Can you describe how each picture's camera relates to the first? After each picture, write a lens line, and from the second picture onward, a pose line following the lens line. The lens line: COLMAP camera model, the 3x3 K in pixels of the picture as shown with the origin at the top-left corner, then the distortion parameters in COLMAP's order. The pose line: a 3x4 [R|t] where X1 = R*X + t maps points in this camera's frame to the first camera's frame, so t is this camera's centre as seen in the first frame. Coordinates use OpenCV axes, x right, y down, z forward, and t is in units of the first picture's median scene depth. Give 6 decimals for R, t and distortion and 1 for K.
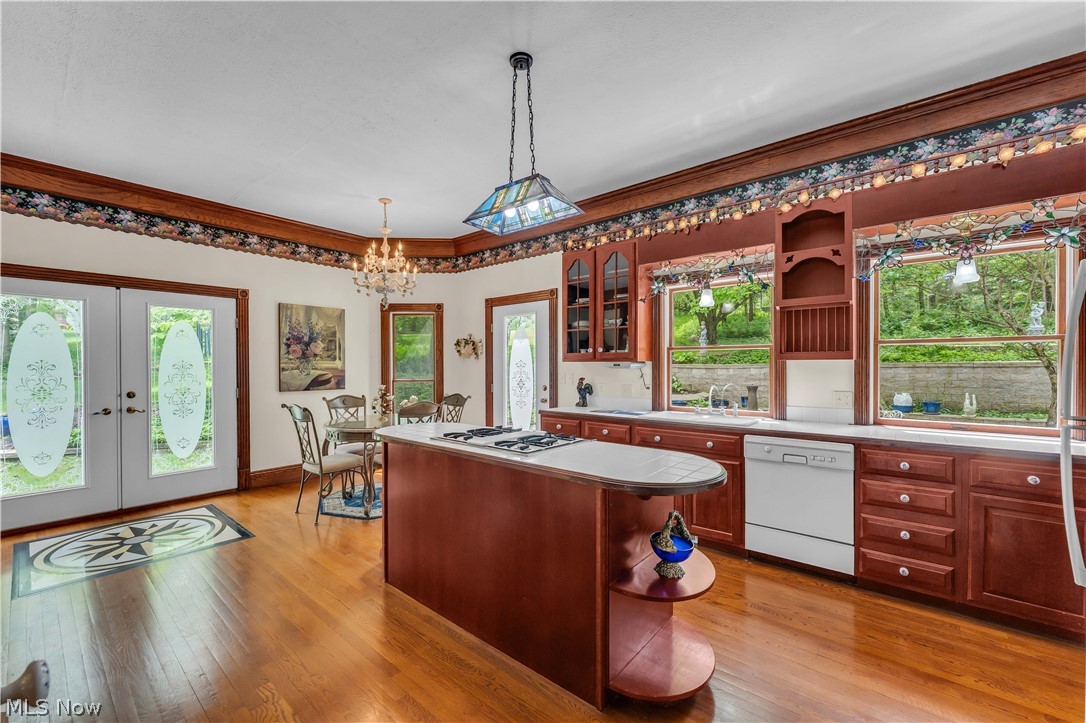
lens RADIAL K [[438.5, 0, 535.6], [0, 438.5, 370.7], [0, 0, 1]] dist [-0.001753, -0.000214]
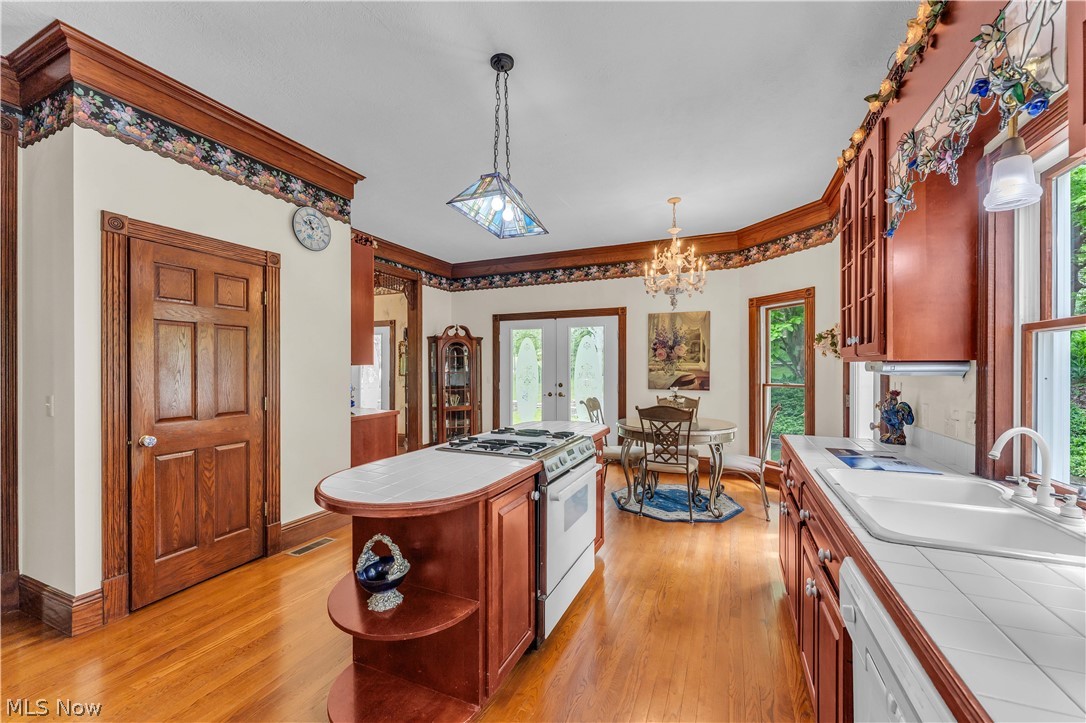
lens RADIAL K [[438.5, 0, 528.6], [0, 438.5, 367.4], [0, 0, 1]] dist [-0.001753, -0.000214]
pose [[0.270947, 0.005027, -0.962581, 0.562120], [-0.015717, 0.999876, 0.000798, -0.007686], [0.962466, 0.014913, 0.270992, 0.450884]]
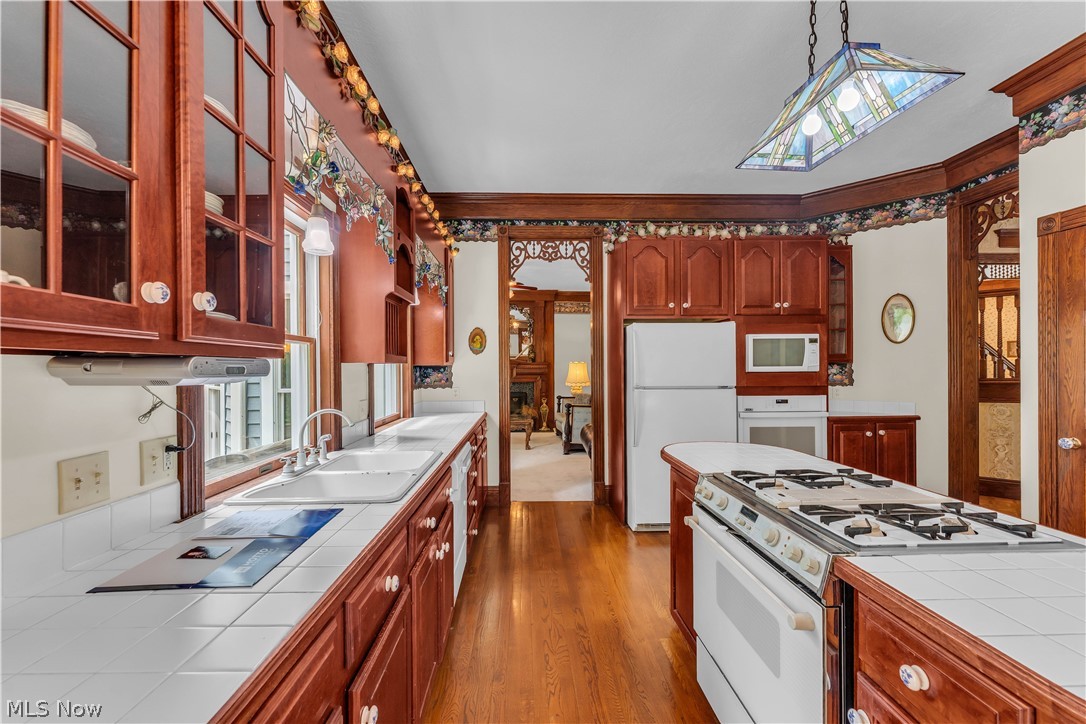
lens RADIAL K [[438.5, 0, 533.1], [0, 438.5, 367.1], [0, 0, 1]] dist [-0.001753, -0.000214]
pose [[-0.662193, 0.008226, 0.749288, -0.121021], [0.019487, 0.999791, 0.006245, -0.012530], [-0.749080, 0.018736, -0.662215, 1.001570]]
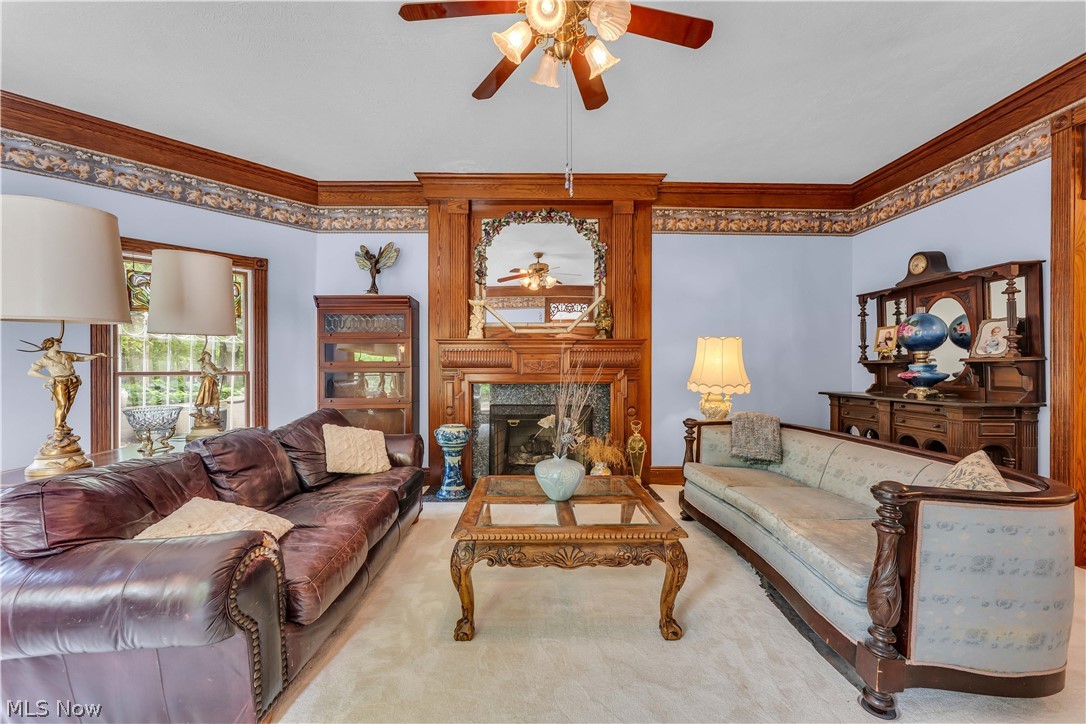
lens RADIAL K [[438.5, 0, 536.5], [0, 438.5, 361.4], [0, 0, 1]] dist [-0.001753, -0.000214]
pose [[-0.668271, 0.008430, 0.743870, 0.954348], [0.016223, 0.999863, 0.003244, 0.023187], [-0.743741, 0.014235, -0.668316, 0.284265]]
